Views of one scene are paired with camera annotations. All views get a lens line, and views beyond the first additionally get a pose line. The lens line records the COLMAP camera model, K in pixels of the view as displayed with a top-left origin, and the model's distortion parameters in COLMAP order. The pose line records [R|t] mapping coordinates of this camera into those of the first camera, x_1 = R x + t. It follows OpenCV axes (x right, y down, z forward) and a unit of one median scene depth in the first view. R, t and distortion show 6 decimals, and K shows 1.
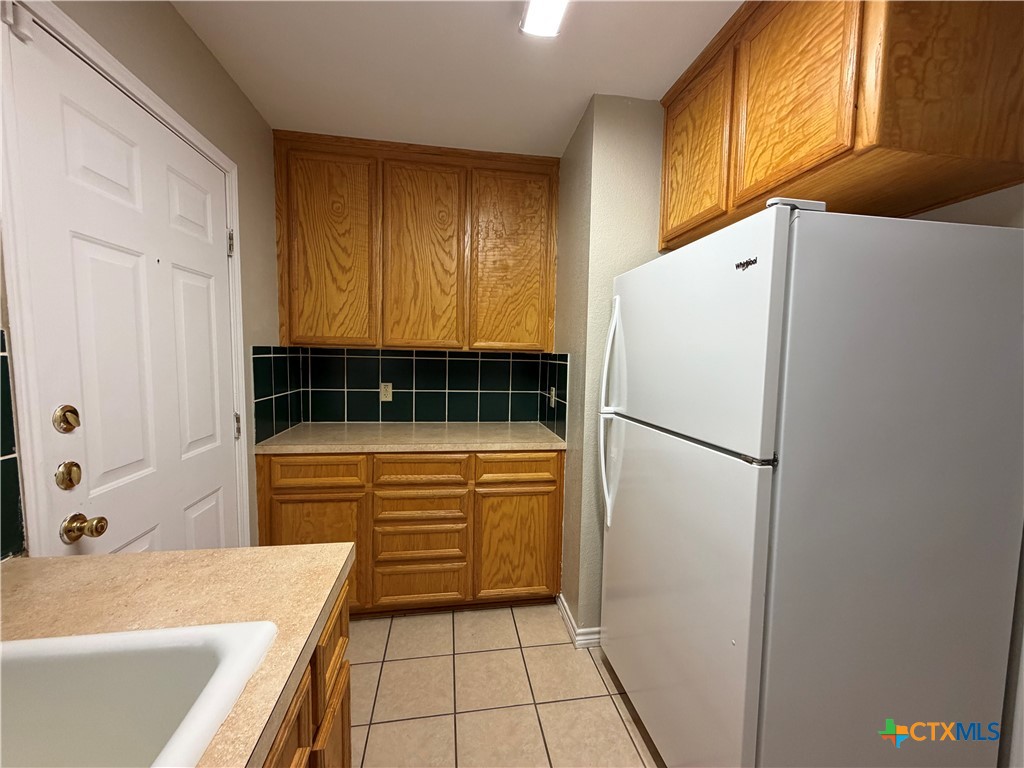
lens RADIAL K [[407.1, 0, 509.9], [0, 407.1, 384.3], [0, 0, 1]] dist [0.002001, -0.000046]
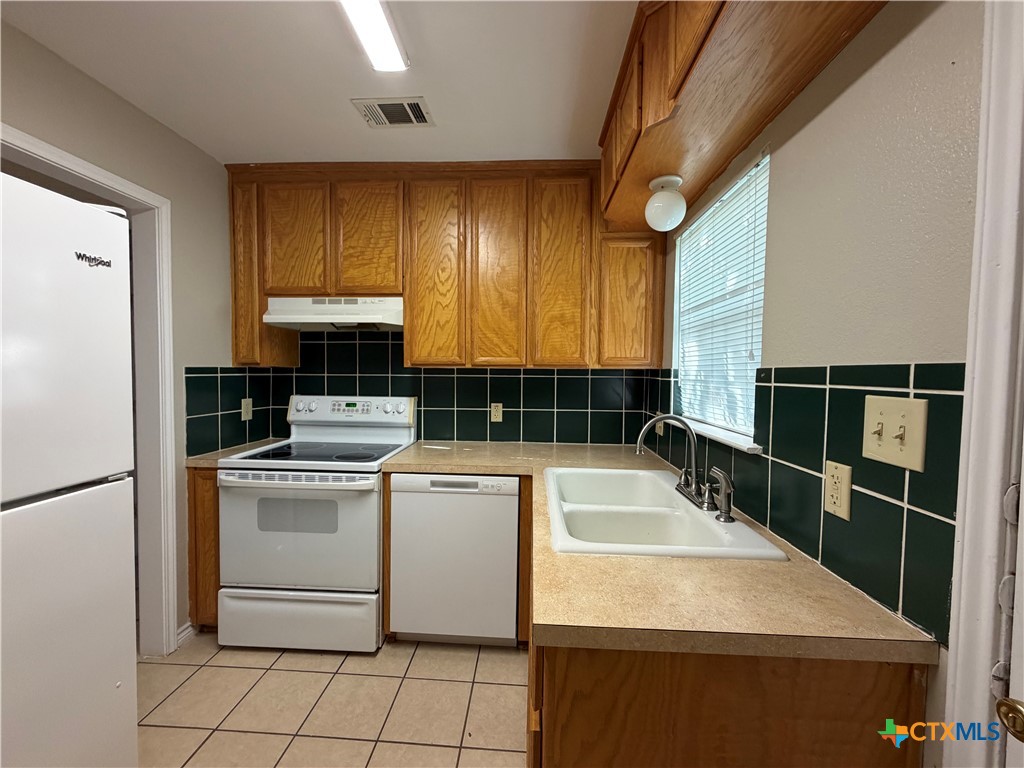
lens RADIAL K [[407.1, 0, 509.5], [0, 407.1, 384.9], [0, 0, 1]] dist [0.002001, -0.000046]
pose [[-0.977847, -0.038107, 0.205825, -0.232714], [-0.016009, 0.994024, 0.107982, -0.069424], [-0.208710, 0.102295, -0.972613, 0.834254]]
